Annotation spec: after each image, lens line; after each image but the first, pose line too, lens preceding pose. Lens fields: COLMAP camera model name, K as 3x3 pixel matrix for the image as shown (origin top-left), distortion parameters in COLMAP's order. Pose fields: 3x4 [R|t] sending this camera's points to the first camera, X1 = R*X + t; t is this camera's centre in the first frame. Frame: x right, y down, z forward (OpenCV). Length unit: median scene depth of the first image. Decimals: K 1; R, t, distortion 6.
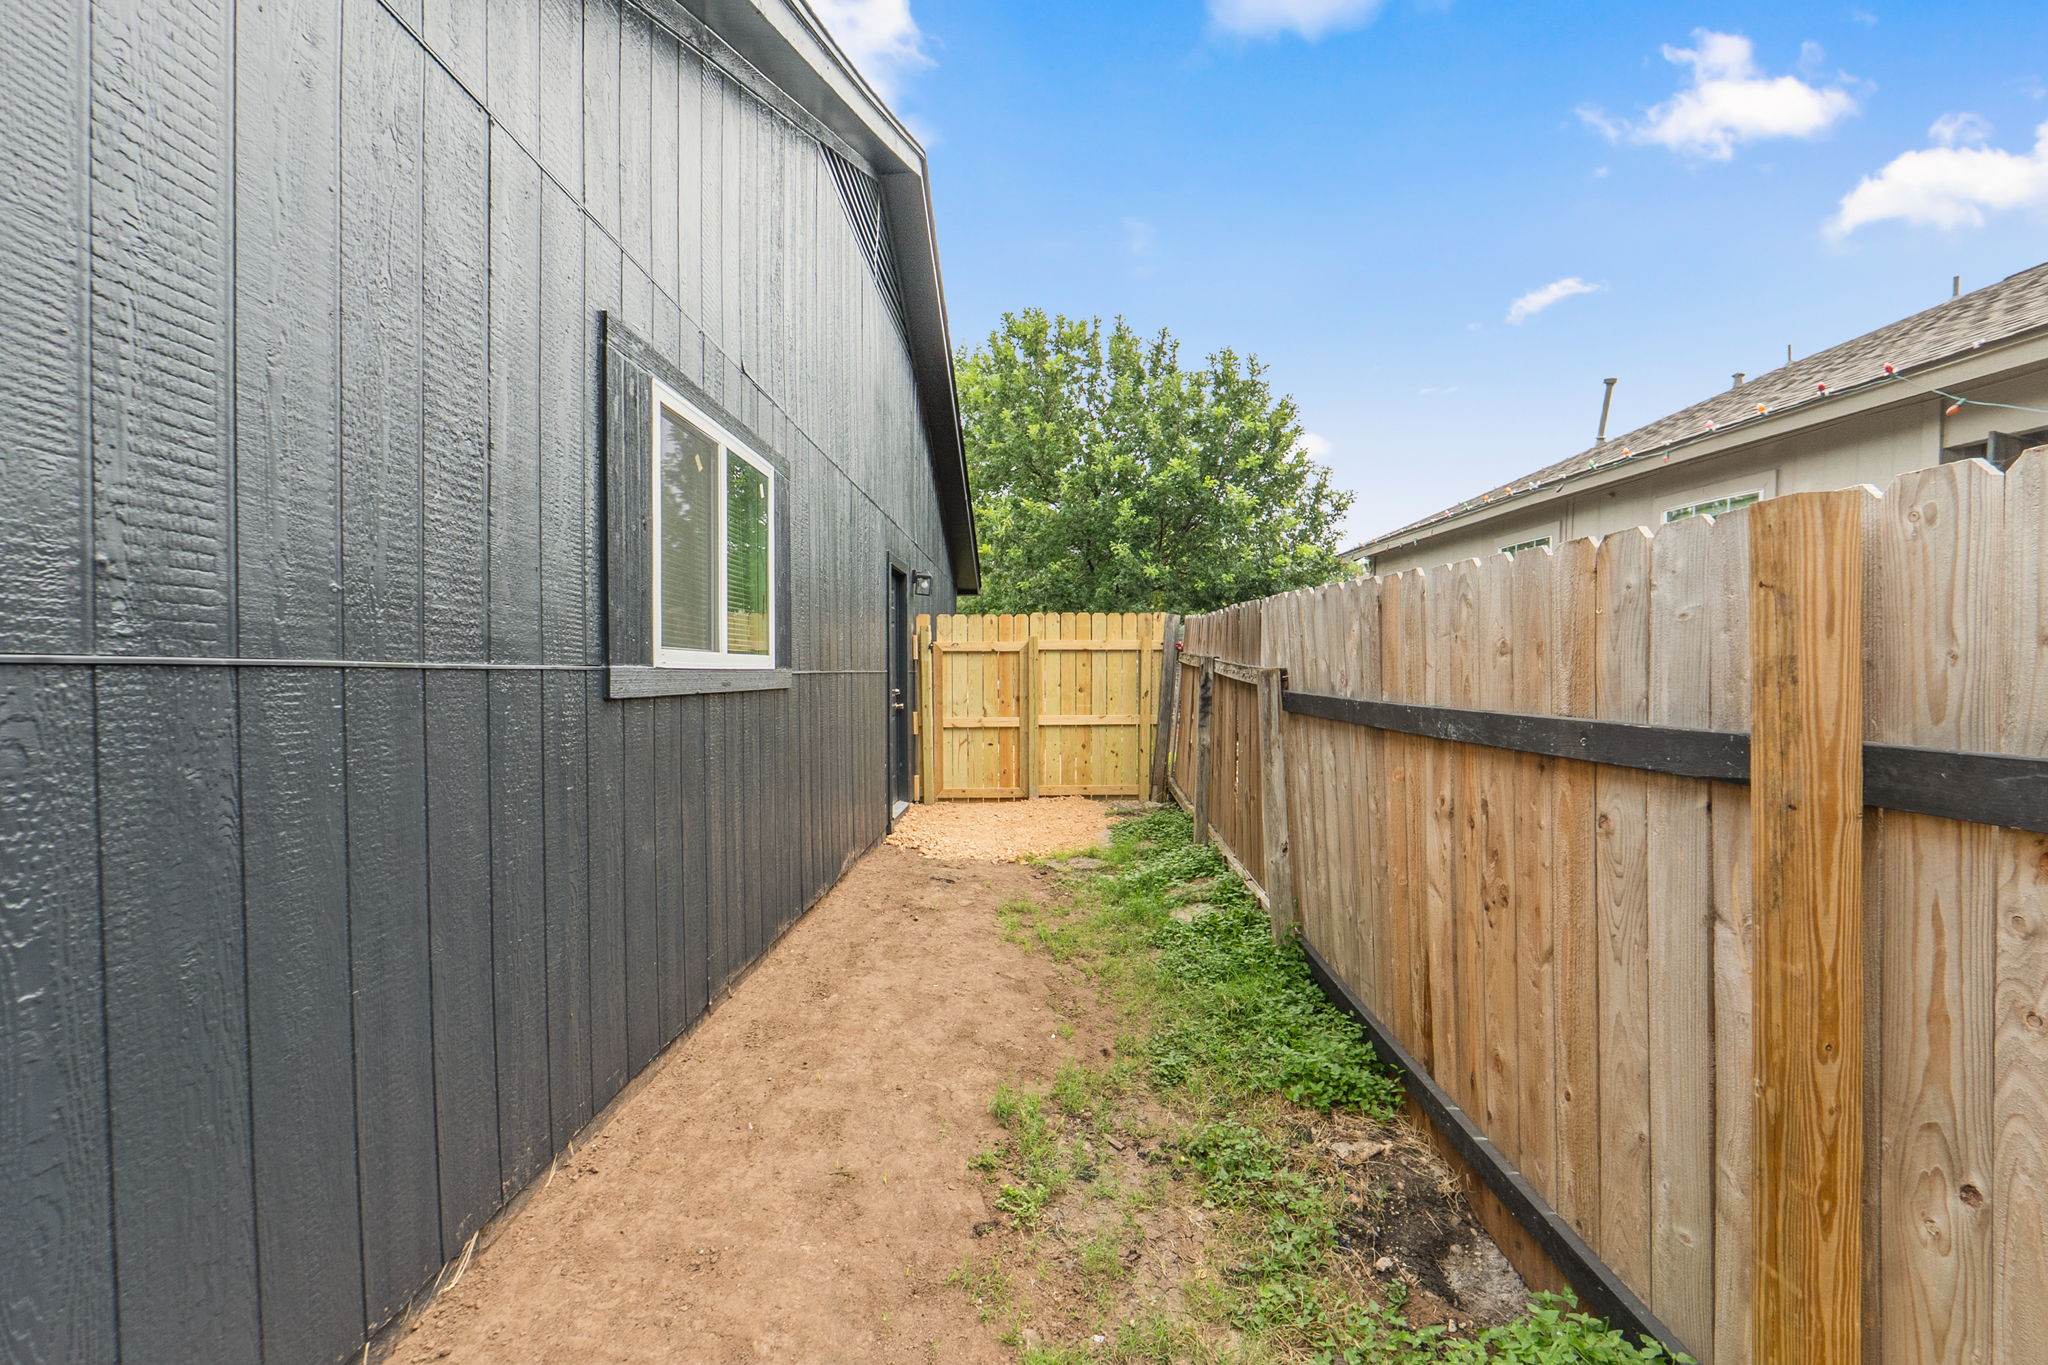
lens RADIAL K [[888.4, 0, 1012.9], [0, 888.4, 668.9], [0, 0, 1]] dist [0.000290, 0.000184]
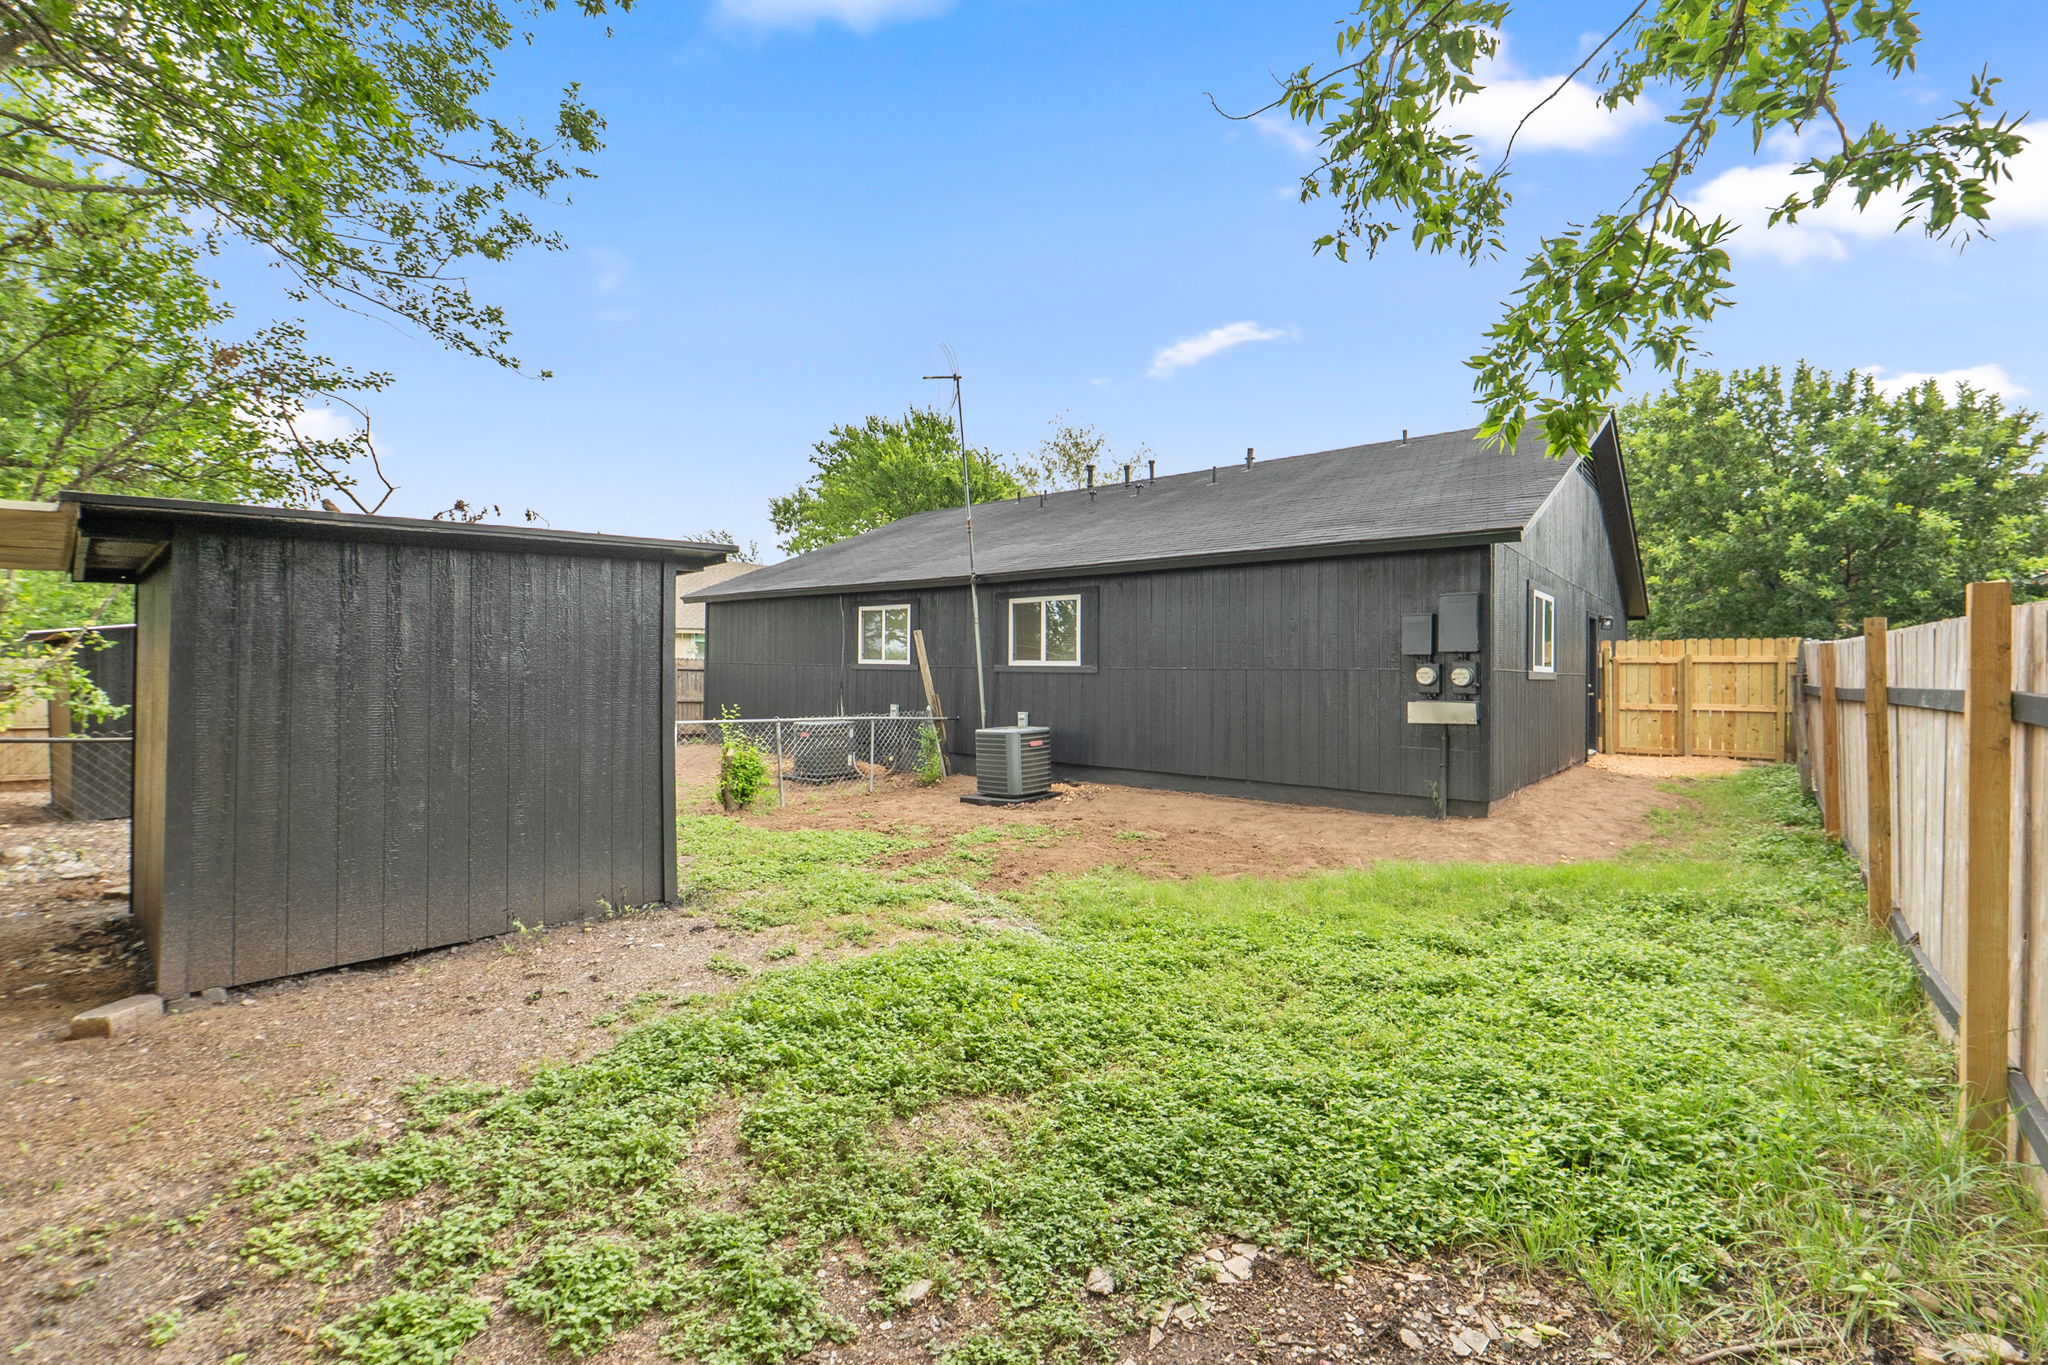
lens RADIAL K [[888.4, 0, 1012.9], [0, 888.4, 668.9], [0, 0, 1]] dist [0.000290, 0.000184]
pose [[0.792832, 0.005304, -0.609417, 0.022981], [-0.008855, 0.999957, -0.002817, 0.003622], [0.609376, 0.007630, 0.792845, -0.682504]]
